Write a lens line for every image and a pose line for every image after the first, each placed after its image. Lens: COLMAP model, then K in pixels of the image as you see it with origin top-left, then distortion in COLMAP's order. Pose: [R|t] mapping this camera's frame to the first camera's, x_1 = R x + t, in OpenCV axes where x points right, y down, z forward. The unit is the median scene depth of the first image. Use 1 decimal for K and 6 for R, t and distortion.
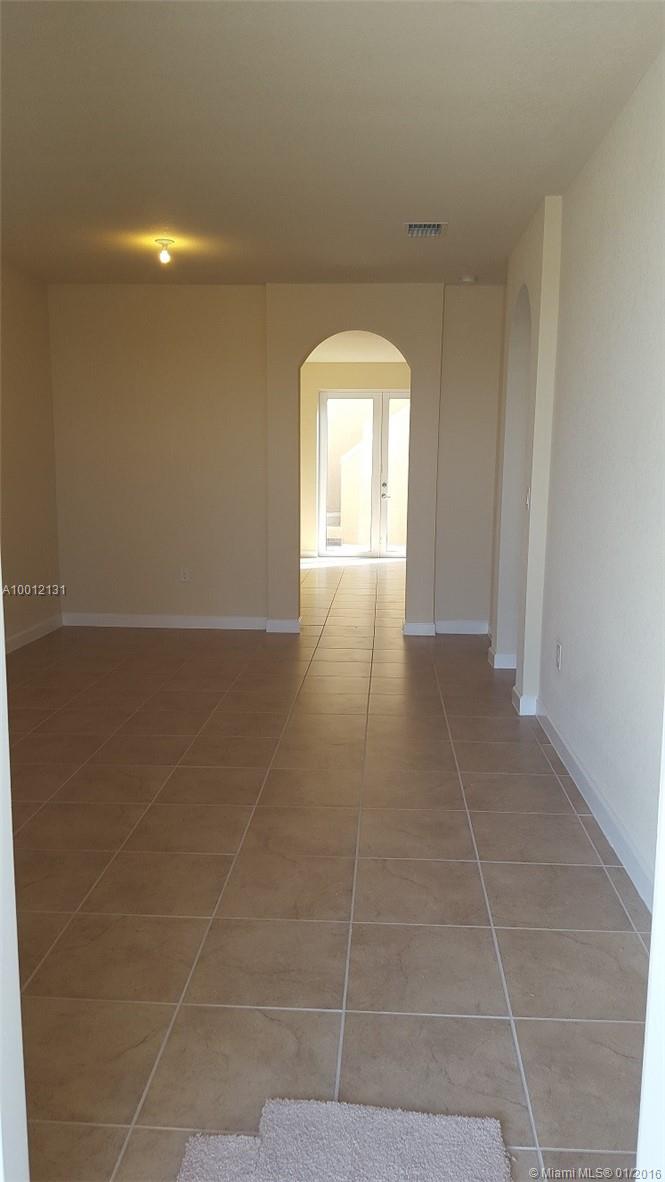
lens RADIAL K [[879.4, 0, 315.2], [0, 879.4, 595.8], [0, 0, 1]] dist [0.191390, -0.368653]
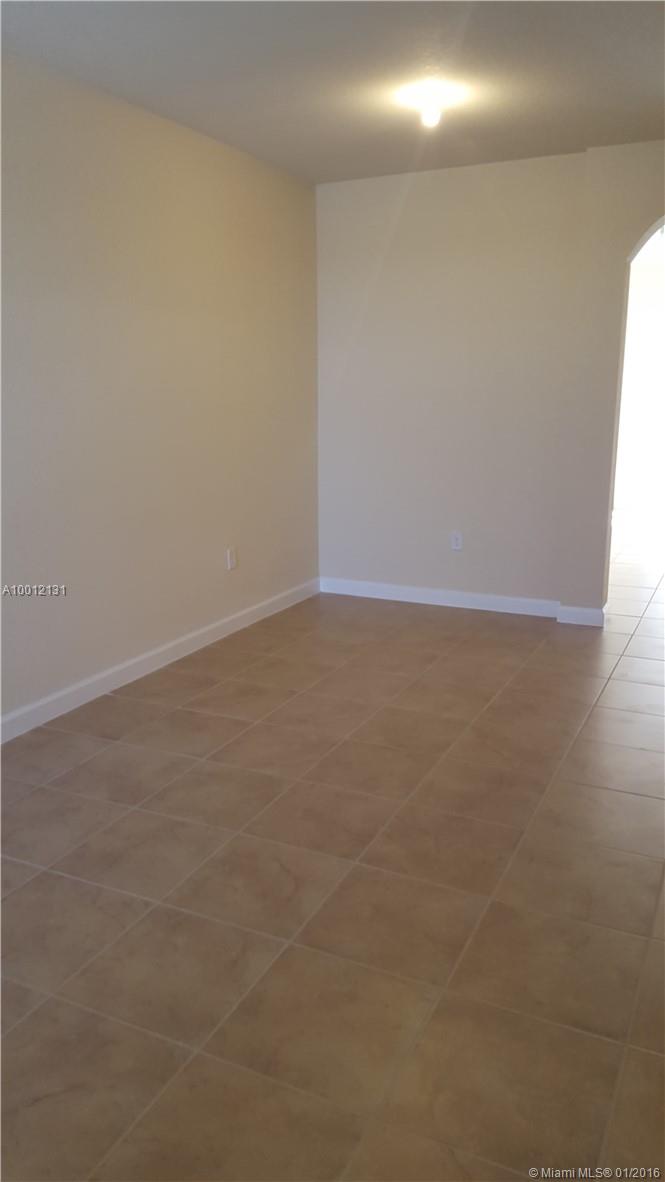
lens RADIAL K [[879.4, 0, 315.2], [0, 879.4, 595.8], [0, 0, 1]] dist [0.191390, -0.368653]
pose [[0.931066, 0.069521, -0.358166, 0.025102], [-0.042453, 0.995653, 0.082902, -0.037094], [0.362373, -0.061982, 0.929970, 0.208554]]
